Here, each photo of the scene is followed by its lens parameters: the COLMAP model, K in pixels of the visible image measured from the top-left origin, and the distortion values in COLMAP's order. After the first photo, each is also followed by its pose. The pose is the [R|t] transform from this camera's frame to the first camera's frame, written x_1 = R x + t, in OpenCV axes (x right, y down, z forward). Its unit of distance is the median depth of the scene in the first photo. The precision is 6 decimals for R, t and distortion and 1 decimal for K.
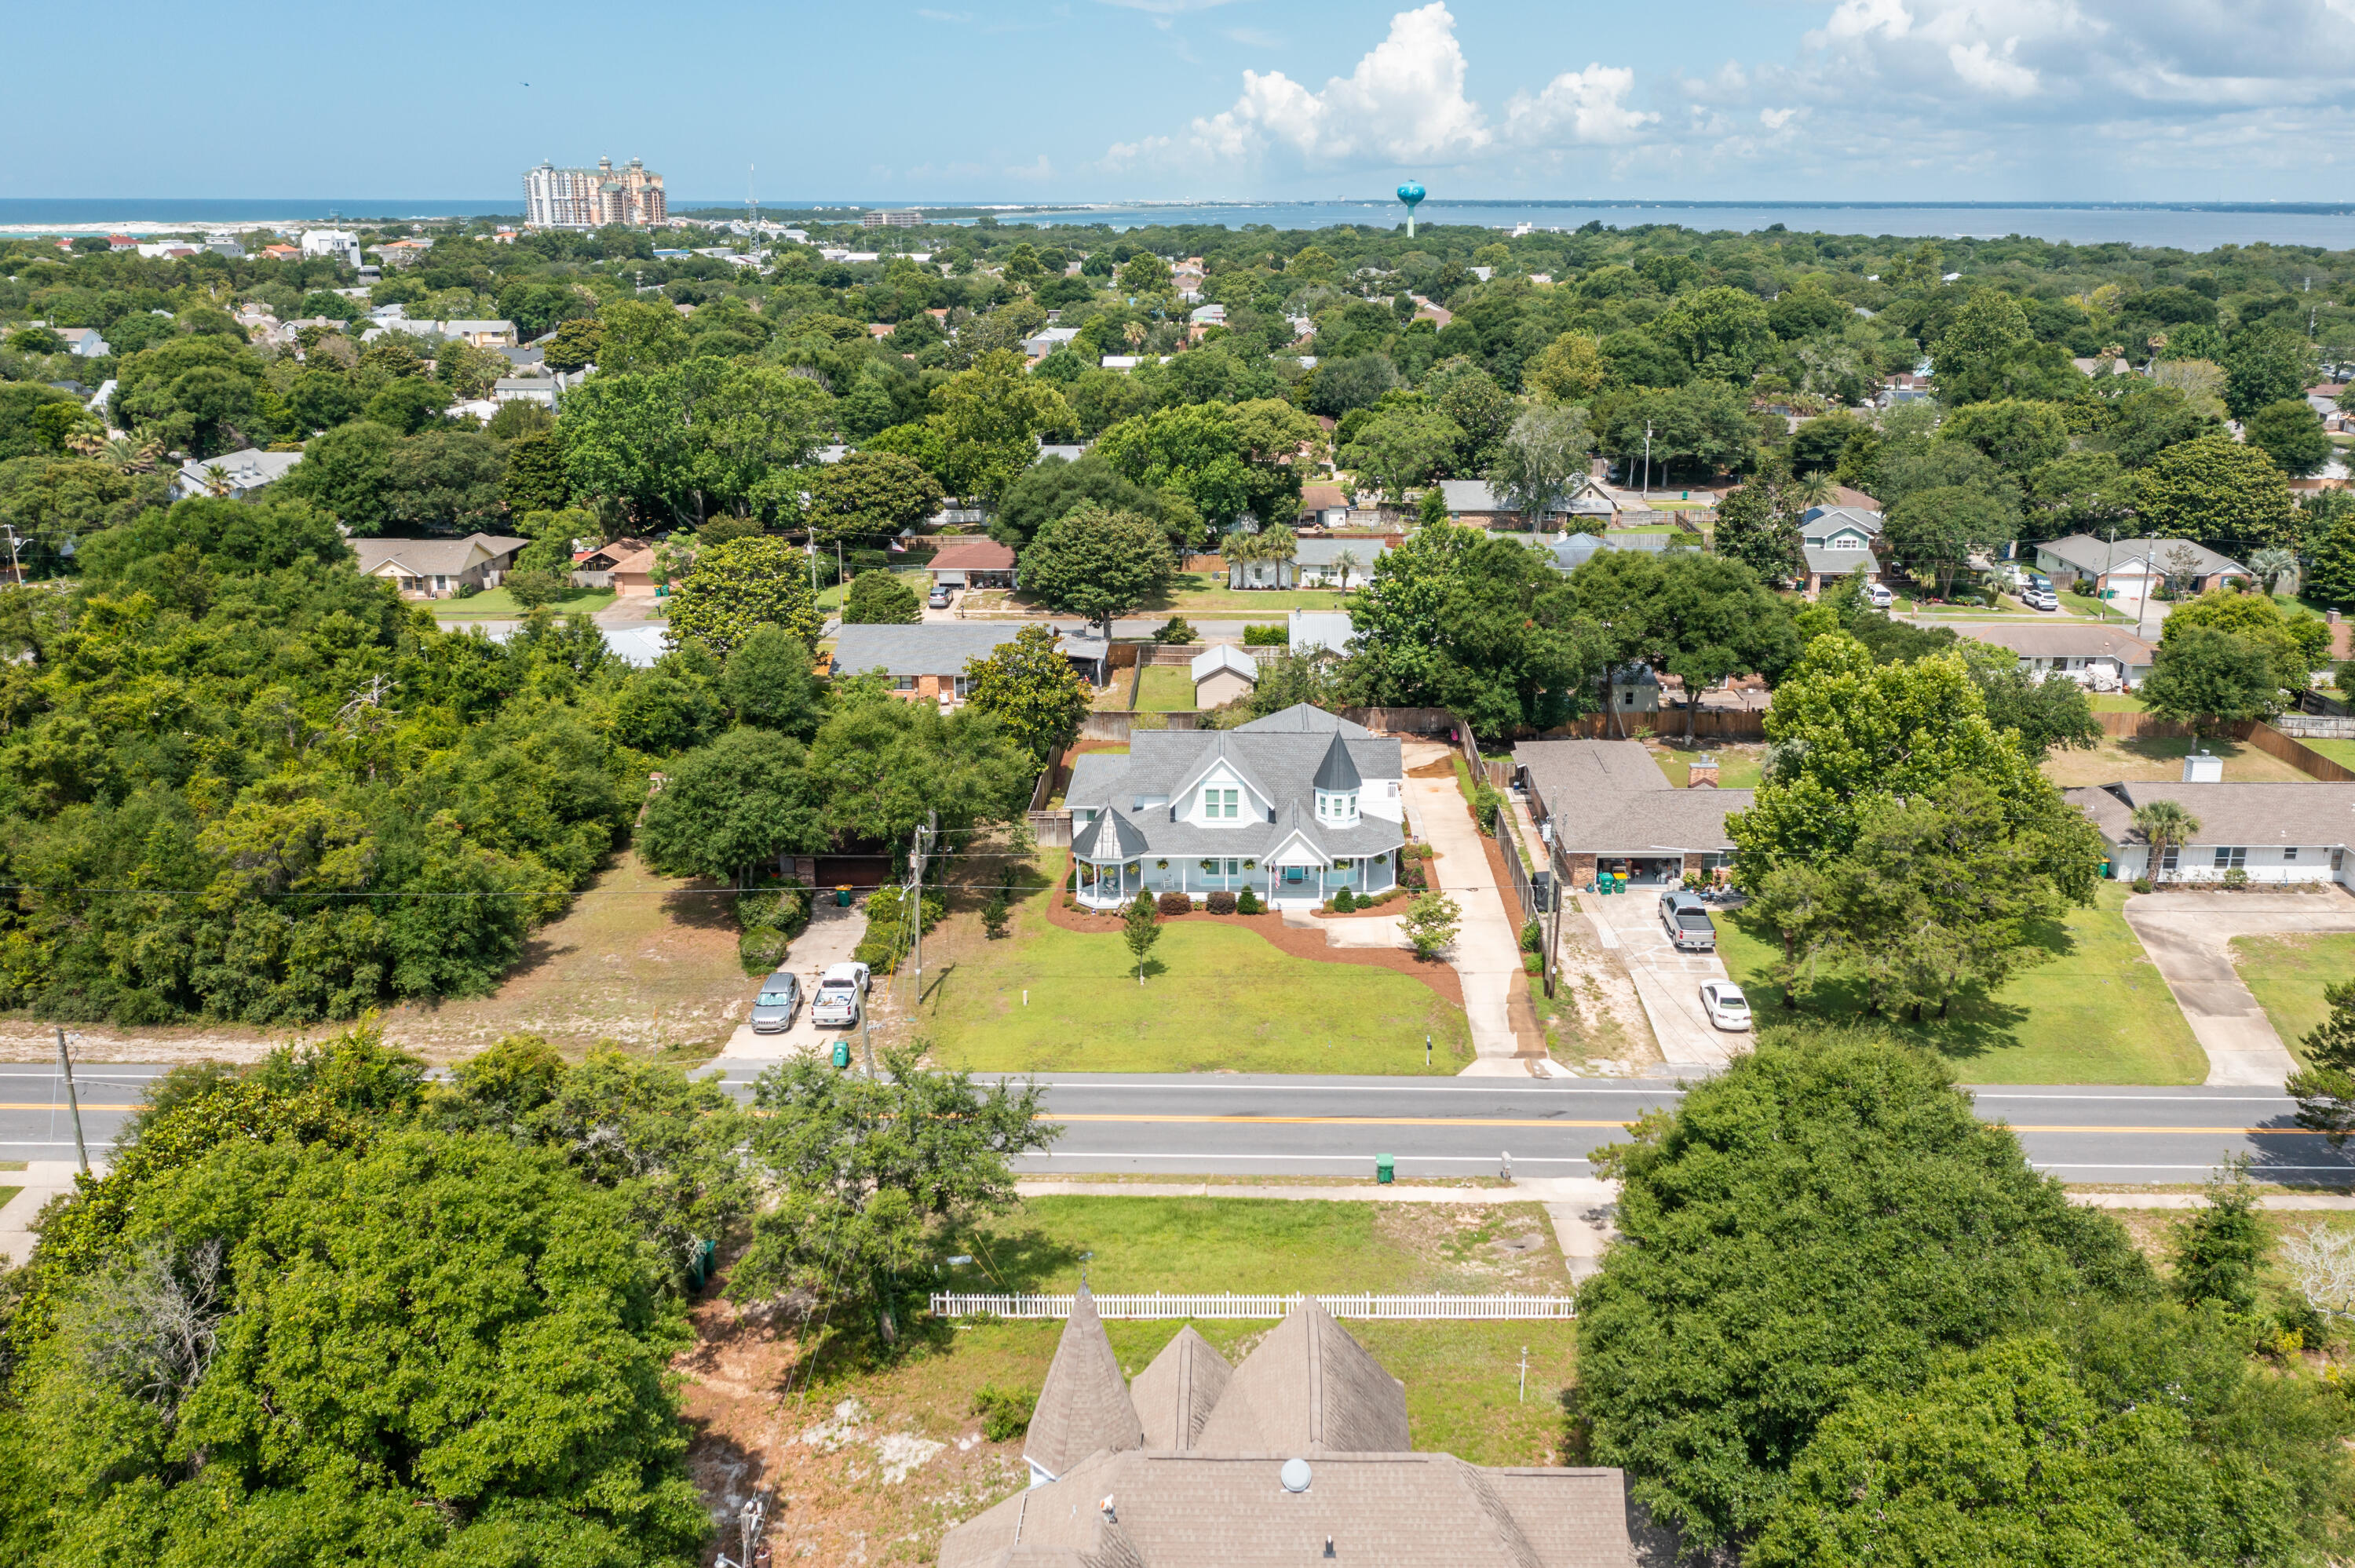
lens RADIAL K [[1908.0, 0, 1253.1], [0, 1908.0, 780.9], [0, 0, 1]] dist [-0.005299, 0.004812]
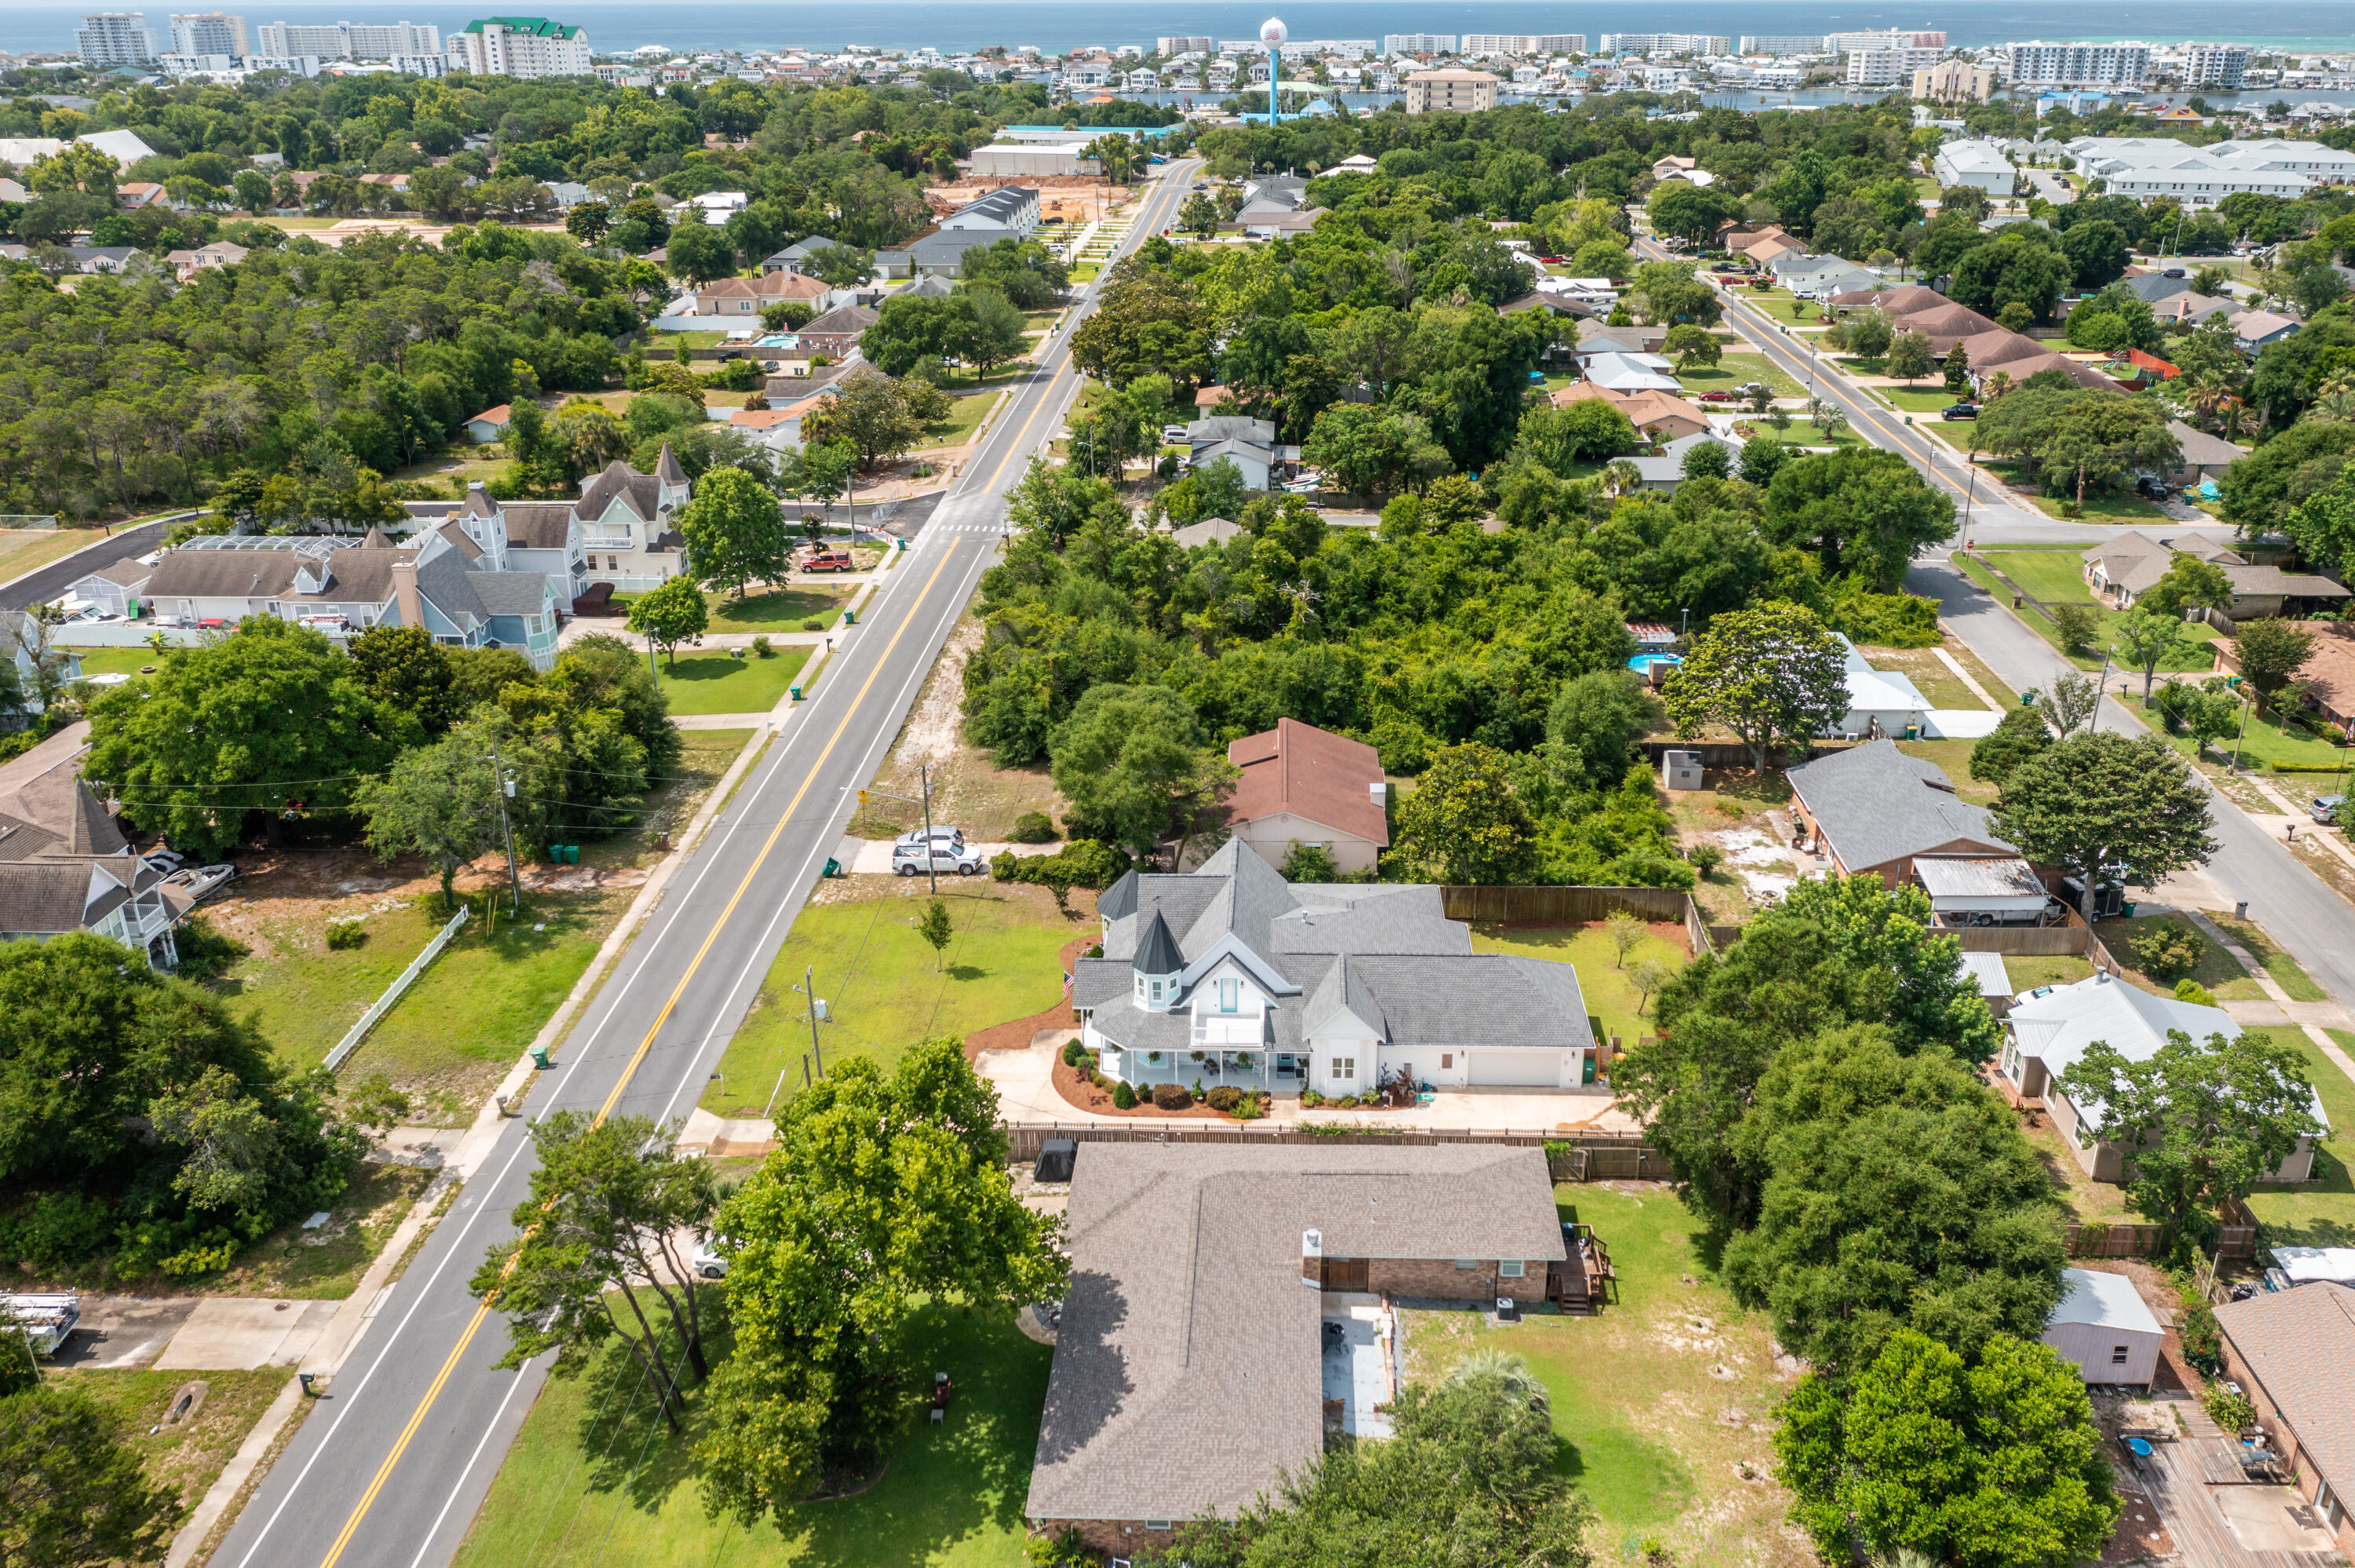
lens RADIAL K [[1875.2, 0, 1257.9], [0, 1875.2, 786.6], [0, 0, 1]] dist [-0.002075, 0.000923]
pose [[-0.028270, 0.382829, -0.923387, 0.596079], [-0.289880, 0.880920, 0.374098, -0.300579], [0.956645, 0.278247, 0.086071, 0.654098]]
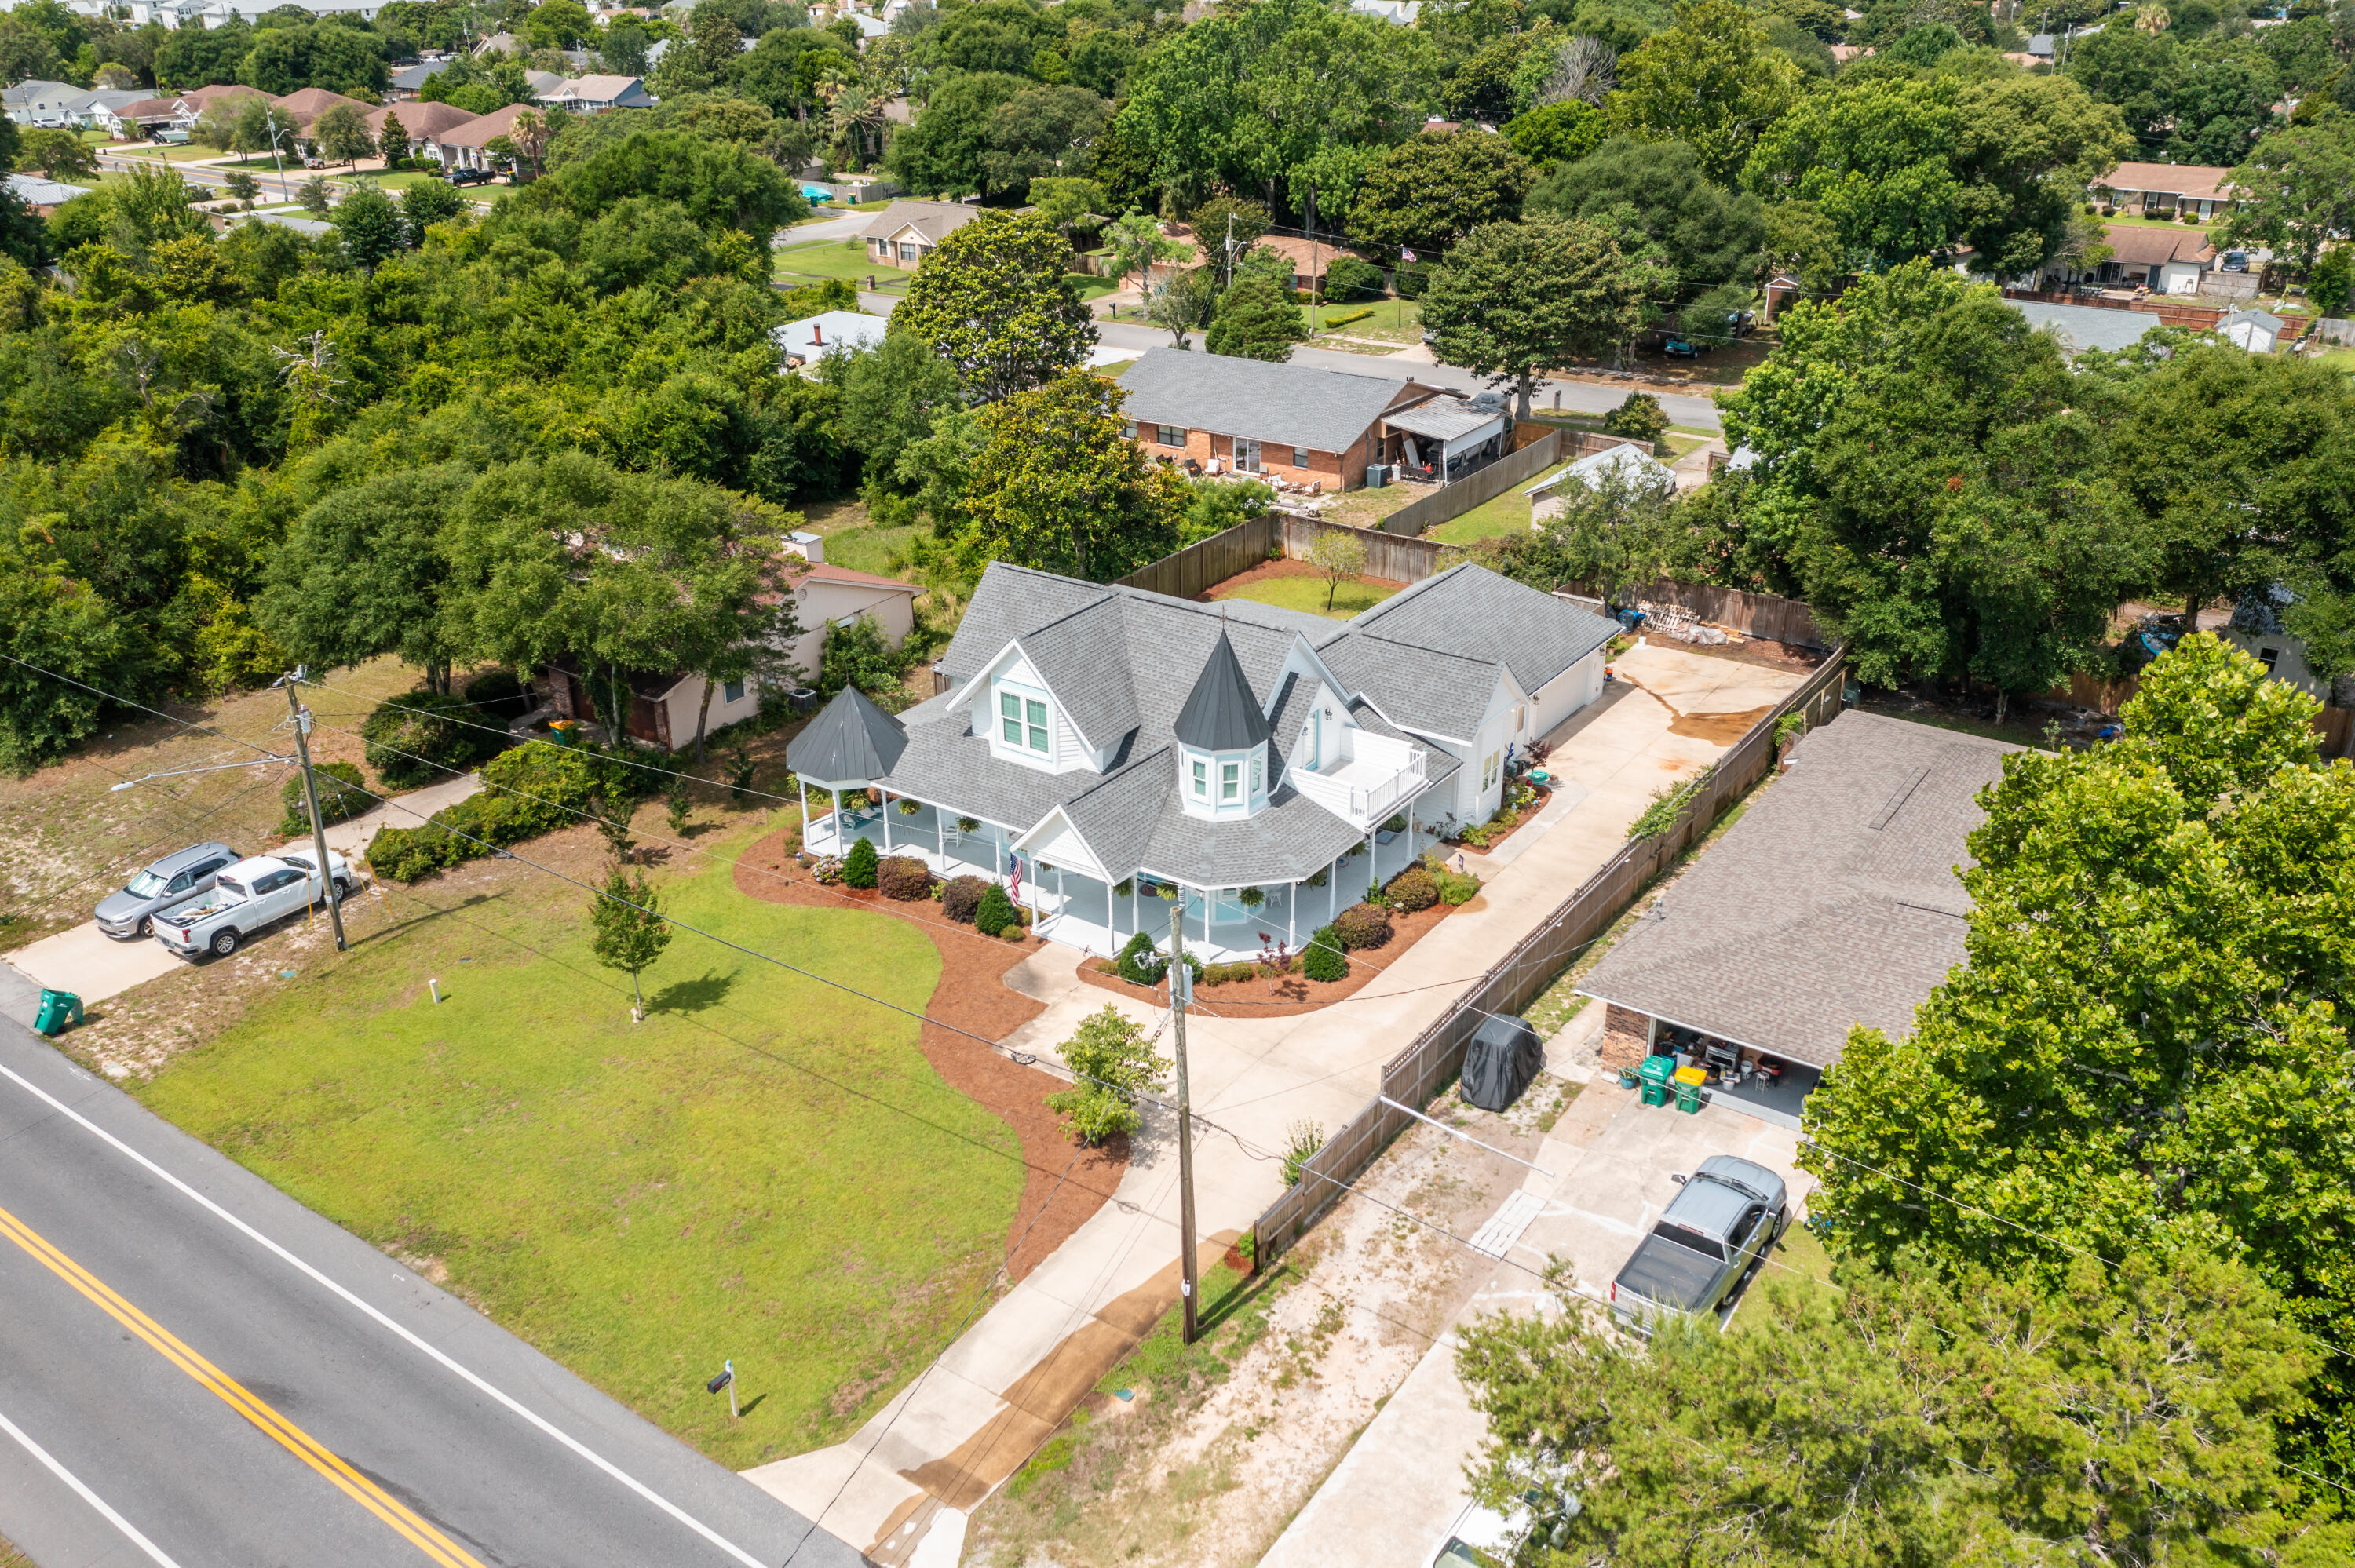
lens RADIAL K [[1885.5, 0, 1169.2], [0, 1885.5, 776.2], [0, 0, 1]] dist [-0.004474, -0.003034]
pose [[0.813872, 0.230155, -0.533517, 0.213589], [-0.155588, 0.970998, 0.181535, -0.053768], [0.559825, -0.064737, 0.826078, 0.393839]]
